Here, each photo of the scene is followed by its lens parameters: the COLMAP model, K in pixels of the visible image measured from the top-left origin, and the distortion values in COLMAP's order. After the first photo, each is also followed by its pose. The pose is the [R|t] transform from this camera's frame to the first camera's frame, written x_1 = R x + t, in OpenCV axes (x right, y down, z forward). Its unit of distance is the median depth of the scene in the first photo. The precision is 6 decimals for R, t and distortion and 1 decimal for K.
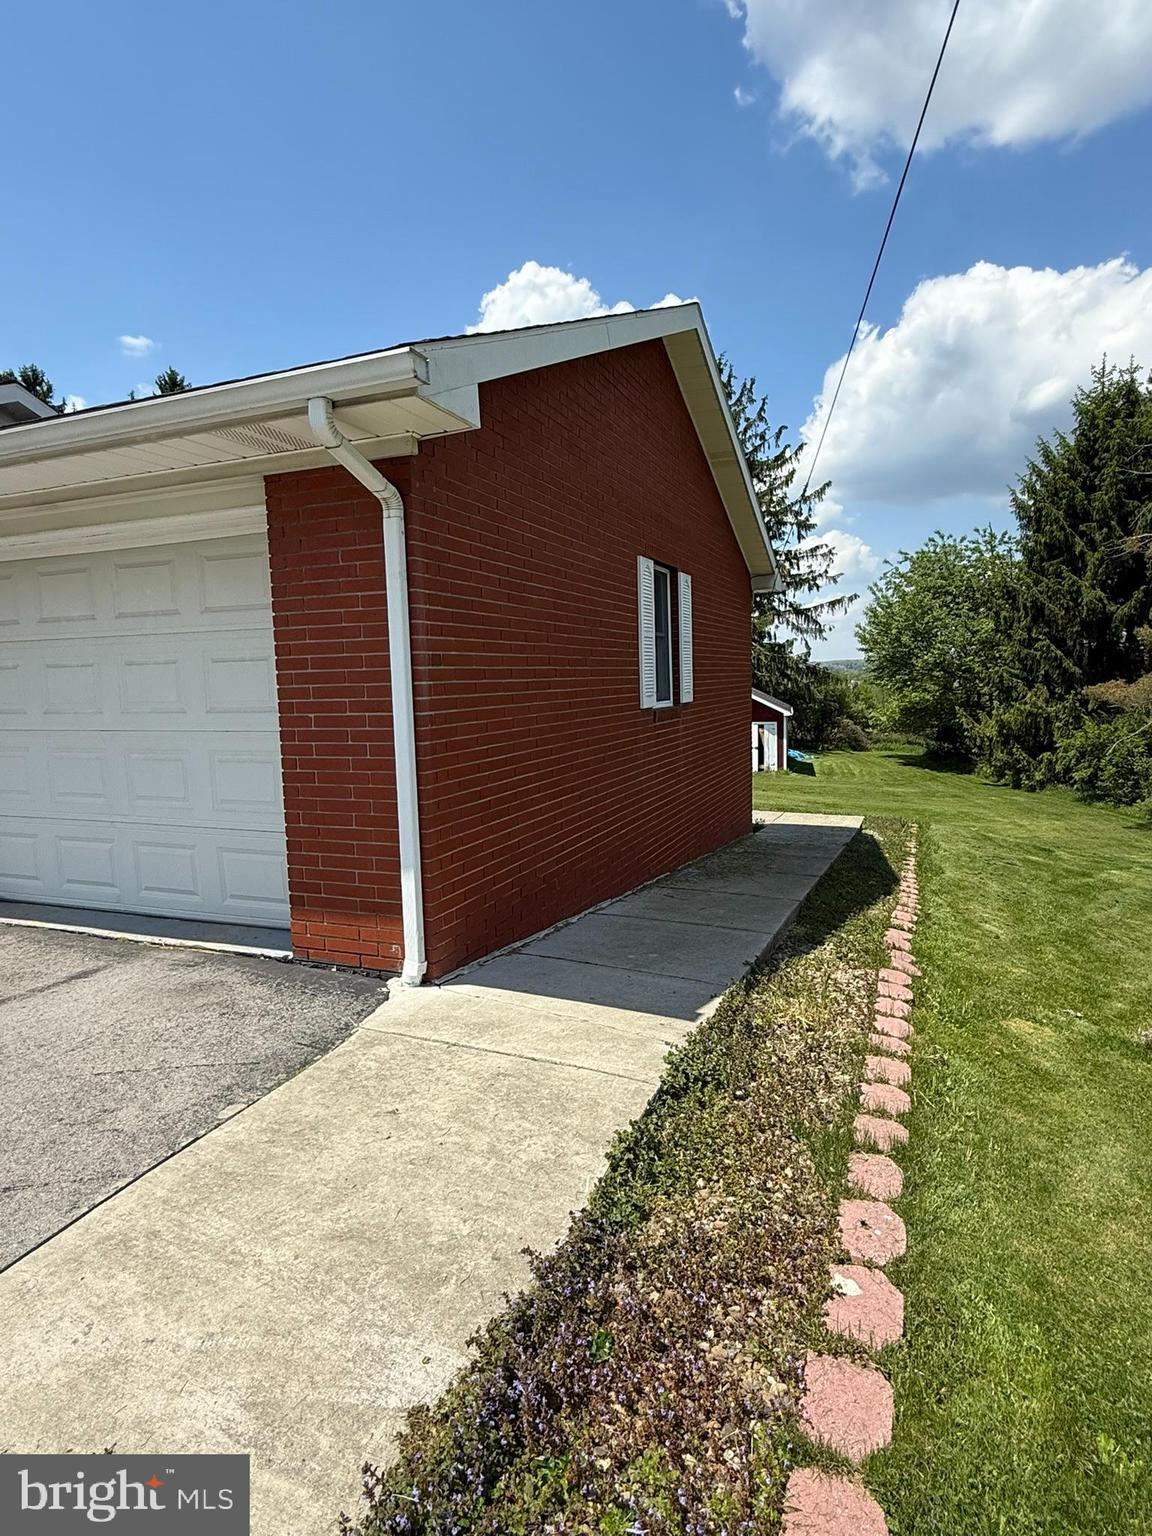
lens RADIAL K [[846.3, 0, 596.1], [0, 846.3, 765.3], [0, 0, 1]] dist [-0.021768, 0.000019]
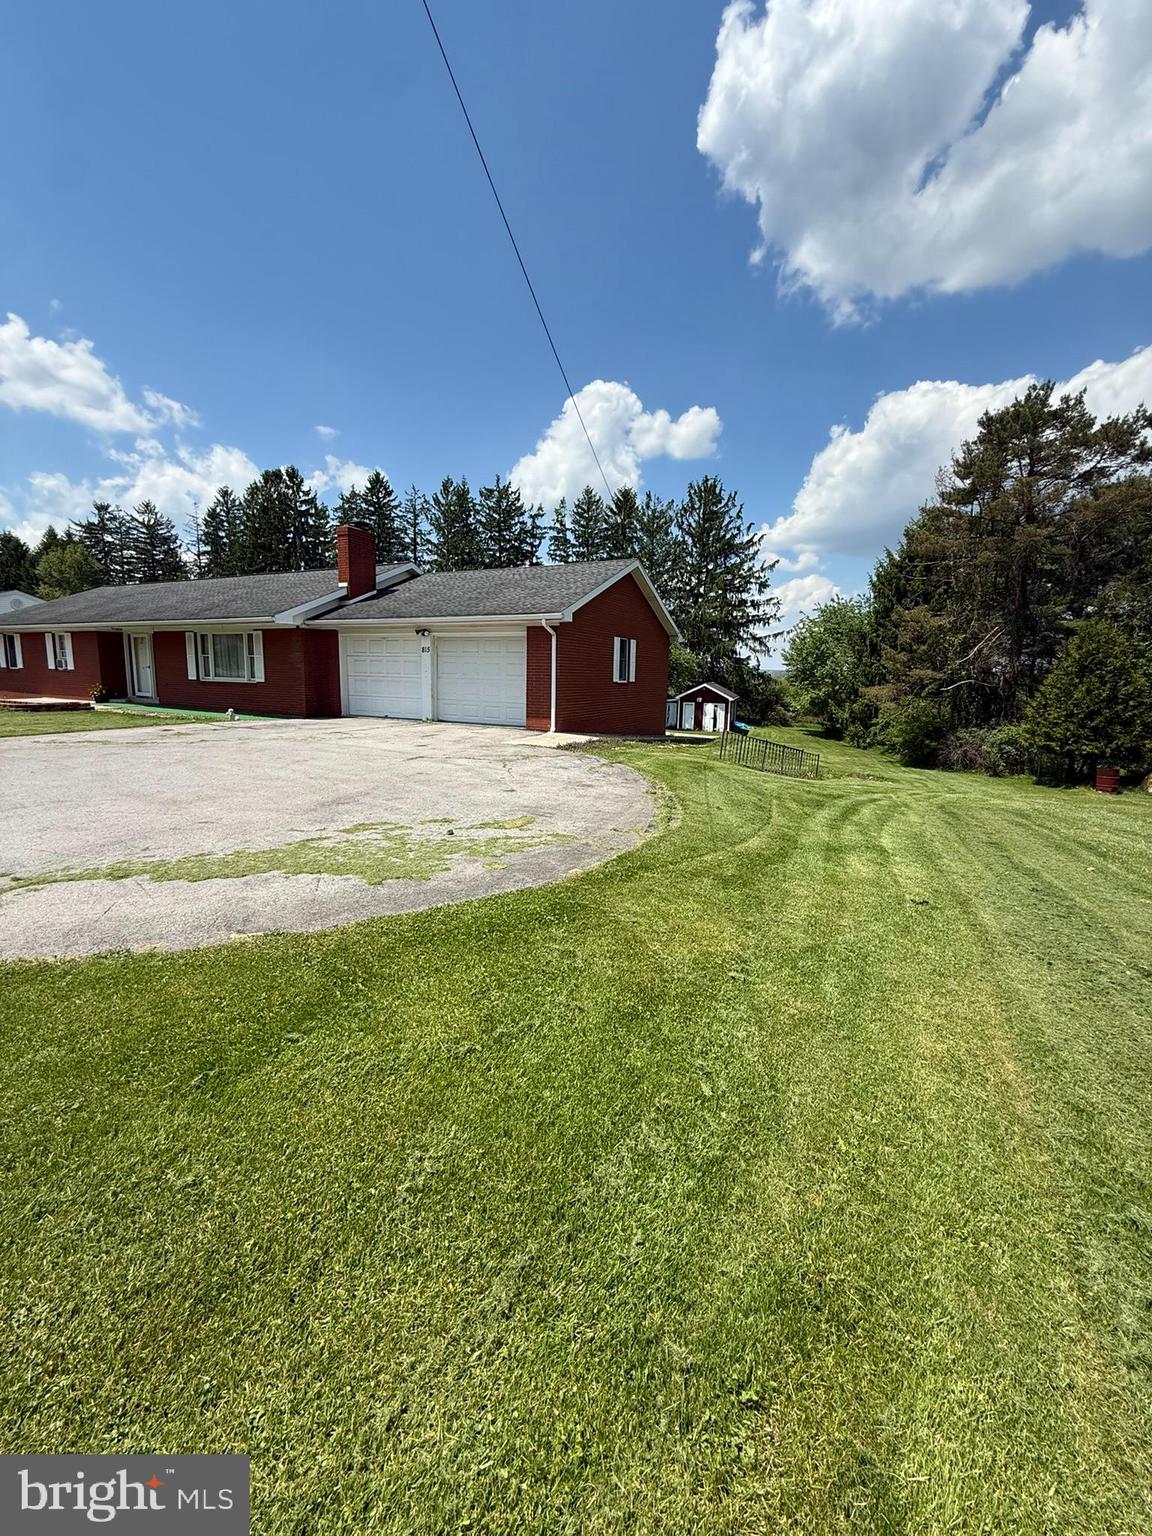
lens RADIAL K [[609.2, 0, 576.0], [0, 609.2, 768.0], [0, 0, 1]] dist [0.000949, 0.000291]
pose [[0.994211, 0.058374, -0.090207, 0.019477], [-0.053810, 0.997185, 0.052225, 0.022716], [0.093001, -0.047068, 0.994553, -0.210558]]
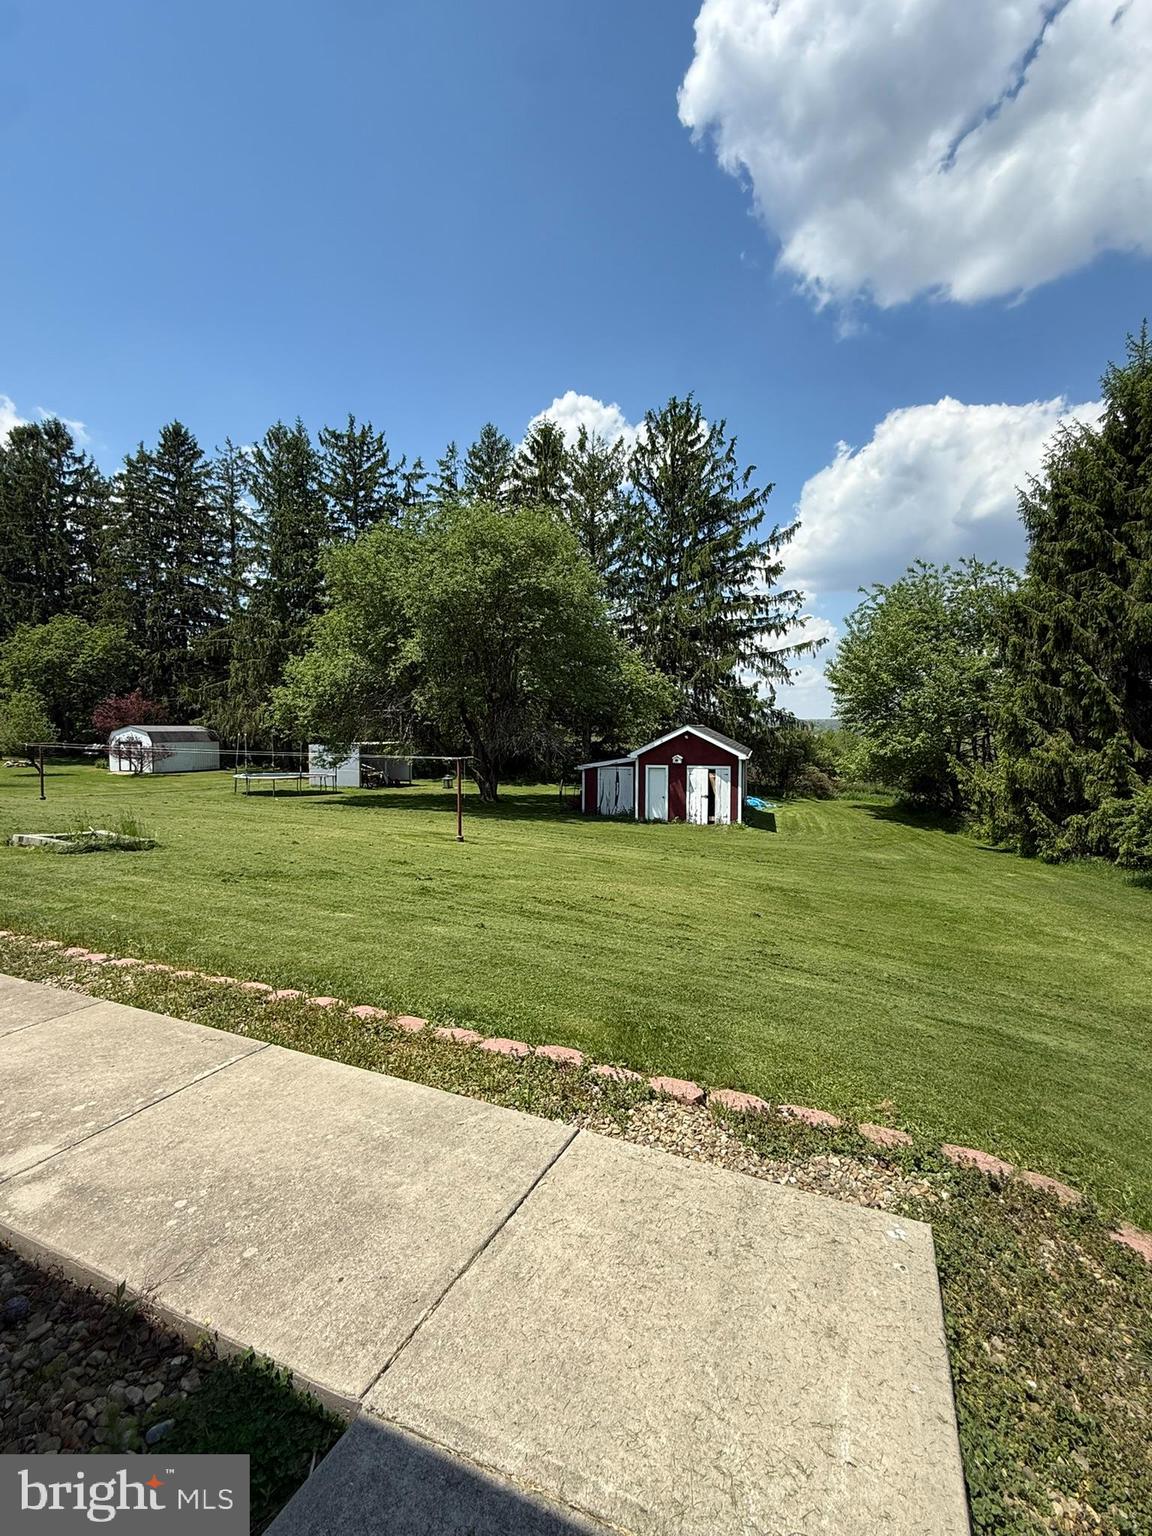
lens RADIAL K [[682.0, 0, 576.0], [0, 682.0, 768.0], [0, 0, 1]] dist [-0.001507, -0.000155]
pose [[0.998523, 0.027045, -0.047125, 0.064151], [-0.029184, 0.998547, -0.045308, -0.009805], [0.045831, 0.046616, 0.997861, 0.213835]]
